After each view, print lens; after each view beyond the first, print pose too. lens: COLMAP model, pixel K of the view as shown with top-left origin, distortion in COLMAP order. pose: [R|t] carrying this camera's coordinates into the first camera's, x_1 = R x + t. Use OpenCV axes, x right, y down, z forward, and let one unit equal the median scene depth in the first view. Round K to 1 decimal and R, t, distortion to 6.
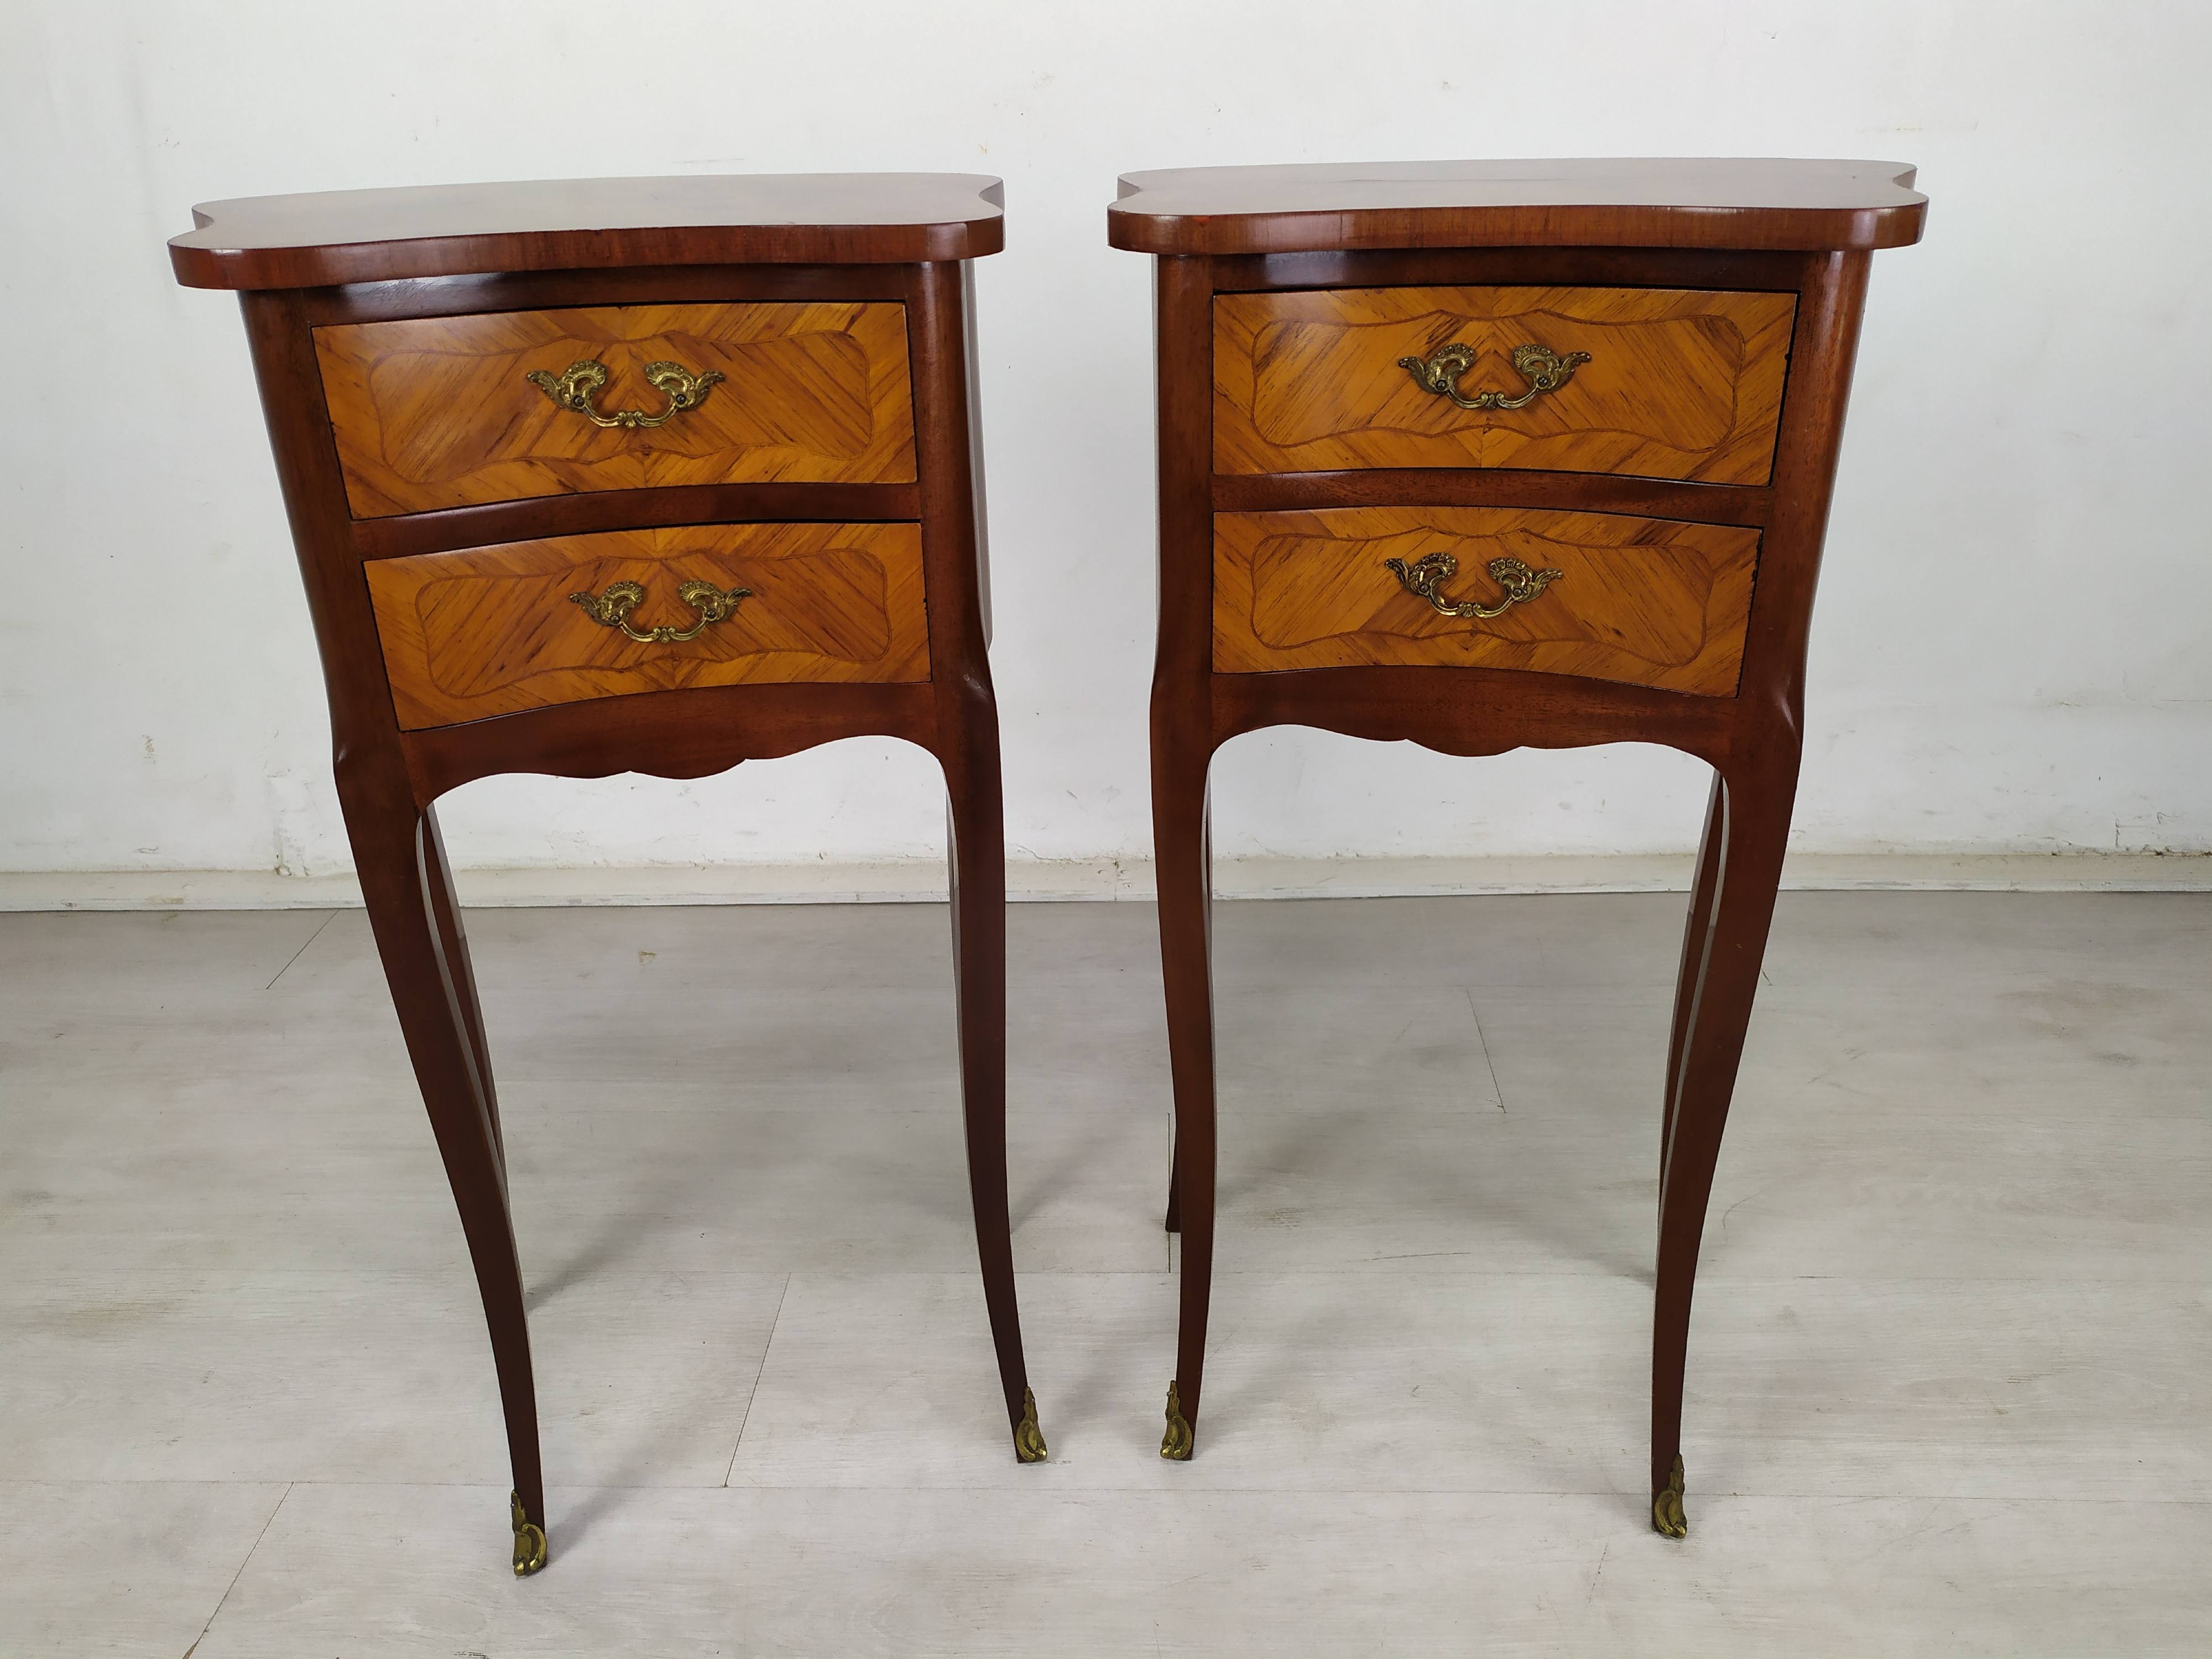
lens RADIAL K [[1646.1, 0, 1113.4], [0, 1646.1, 833.0], [0, 0, 1]] dist [0.079372, -0.107108]
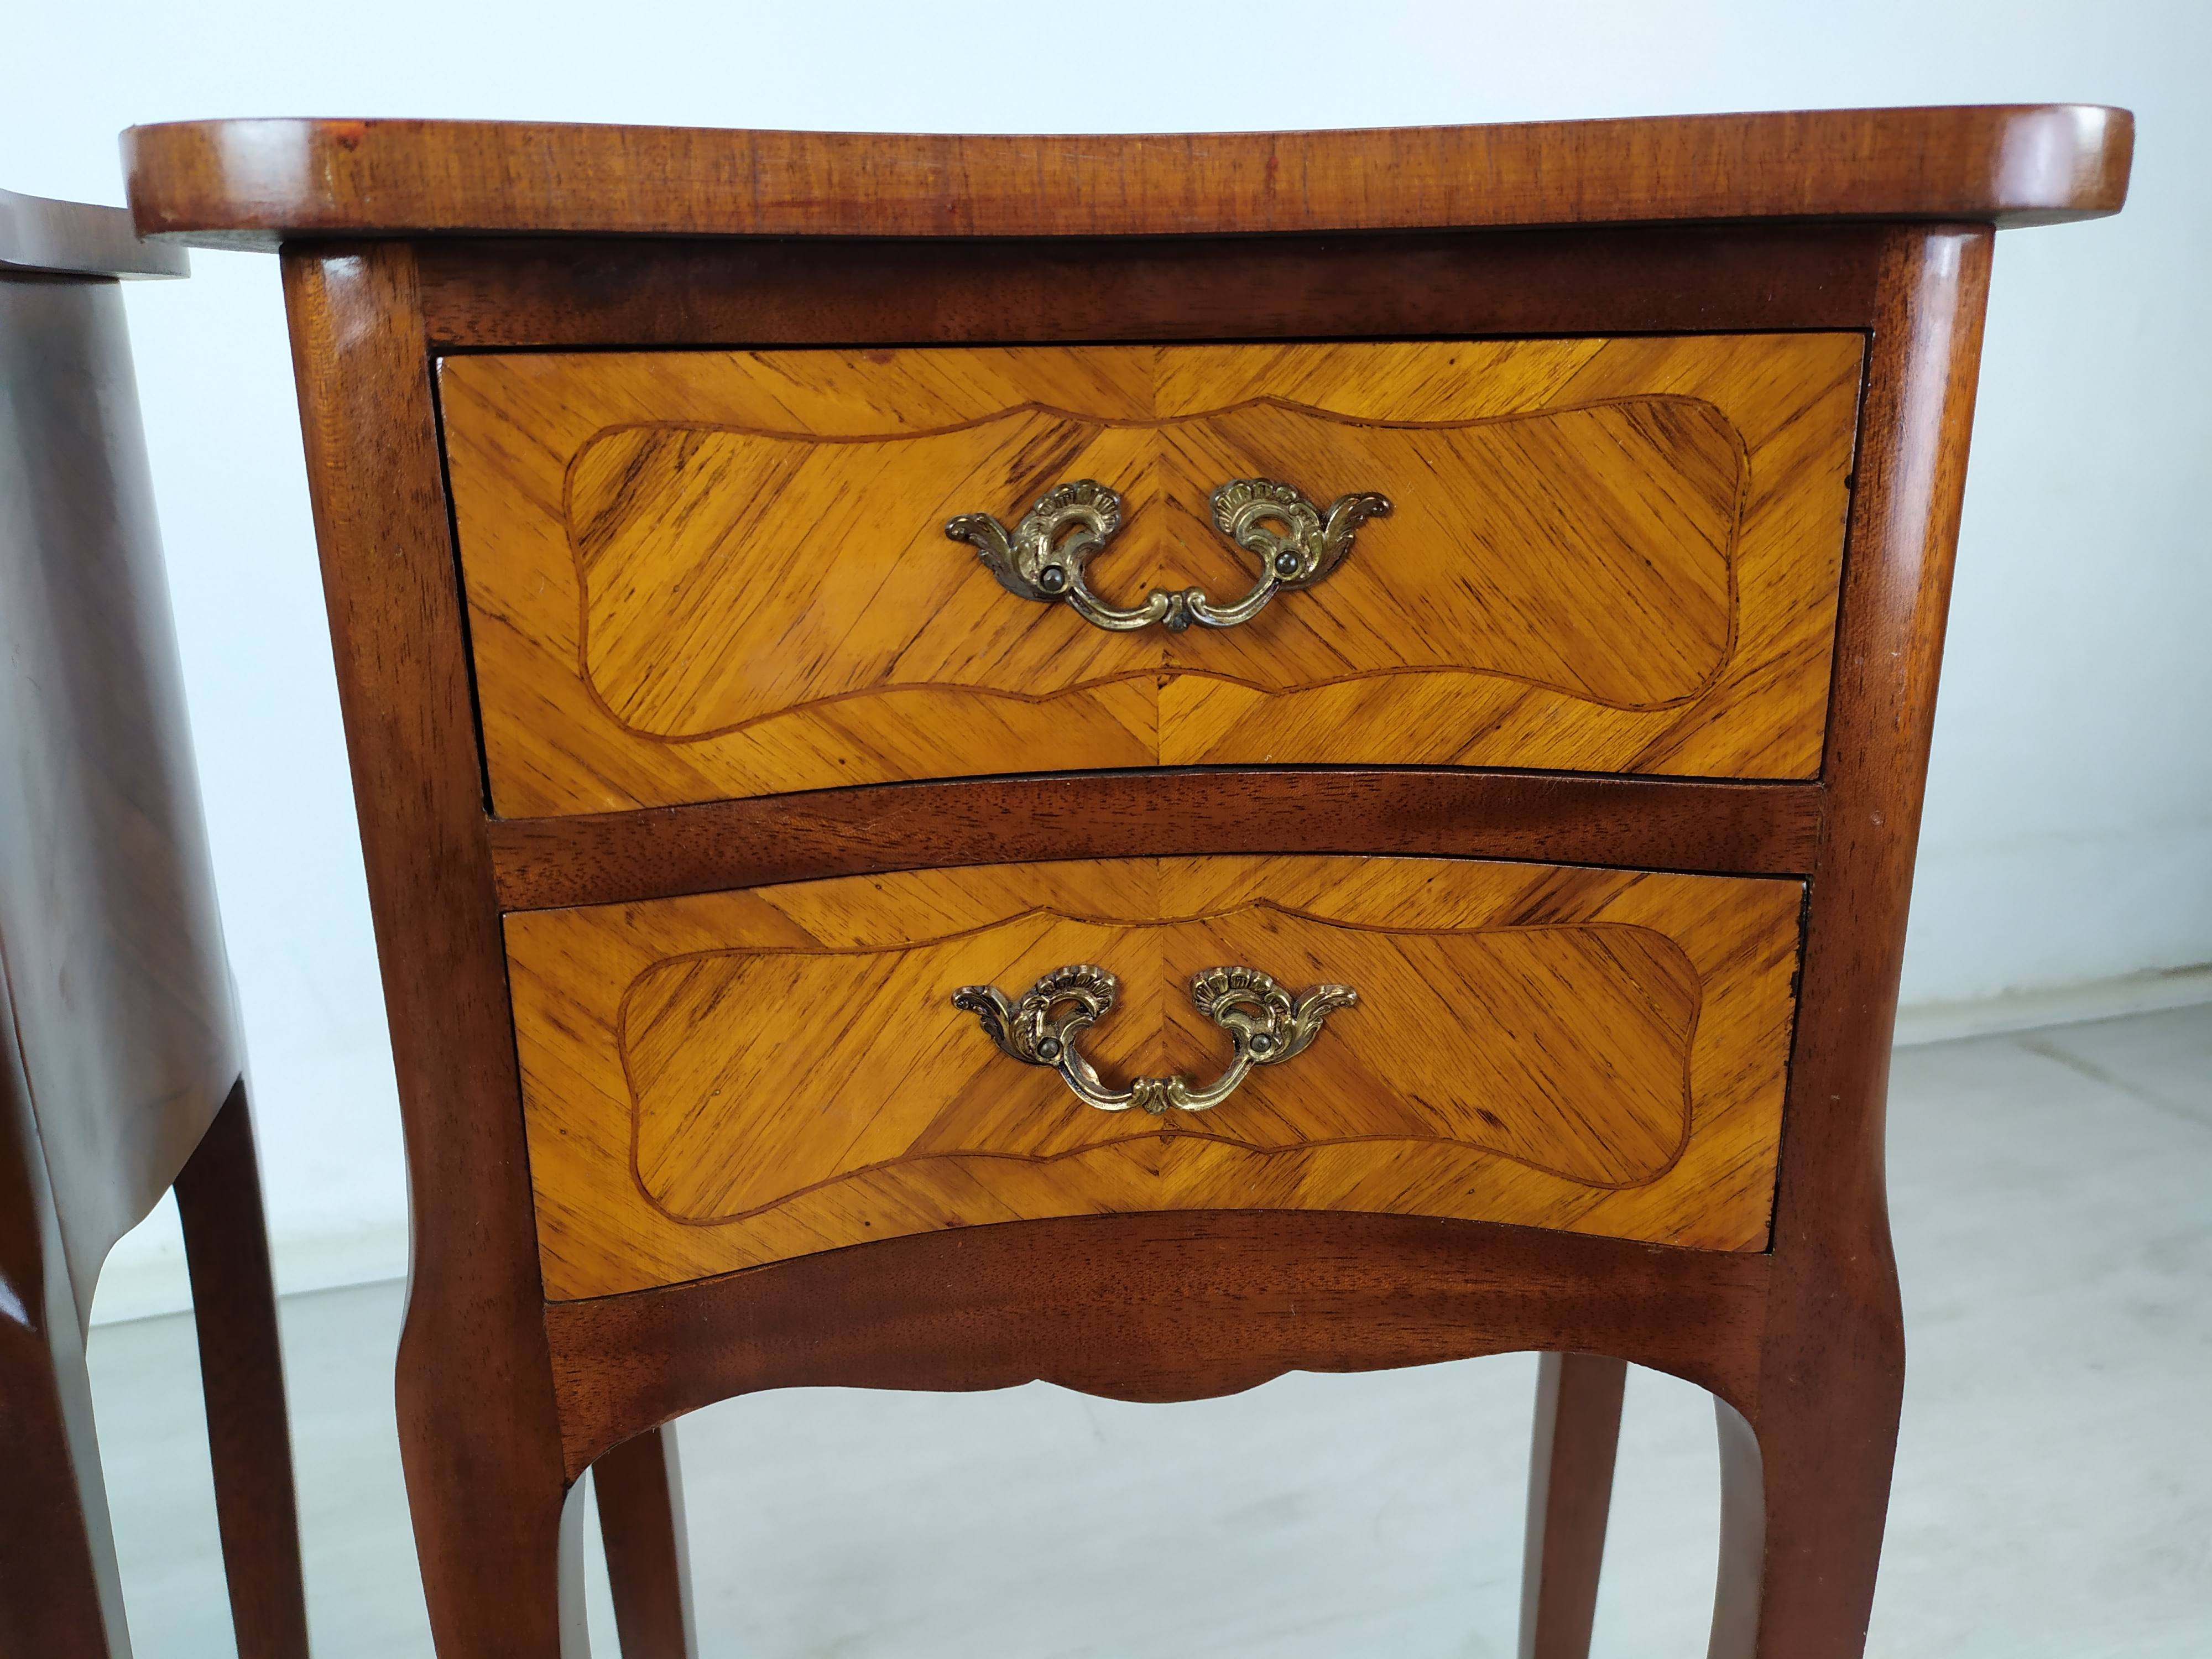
lens RADIAL K [[1782.3, 0, 1106.0], [0, 1782.3, 829.5], [0, 0, 1]] dist [-0.002629, -0.000105]
pose [[0.961842, -0.062320, 0.266413, 0.085087], [0.104020, 0.983890, -0.145394, -0.136529], [-0.253060, 0.167558, 0.952830, 0.558284]]
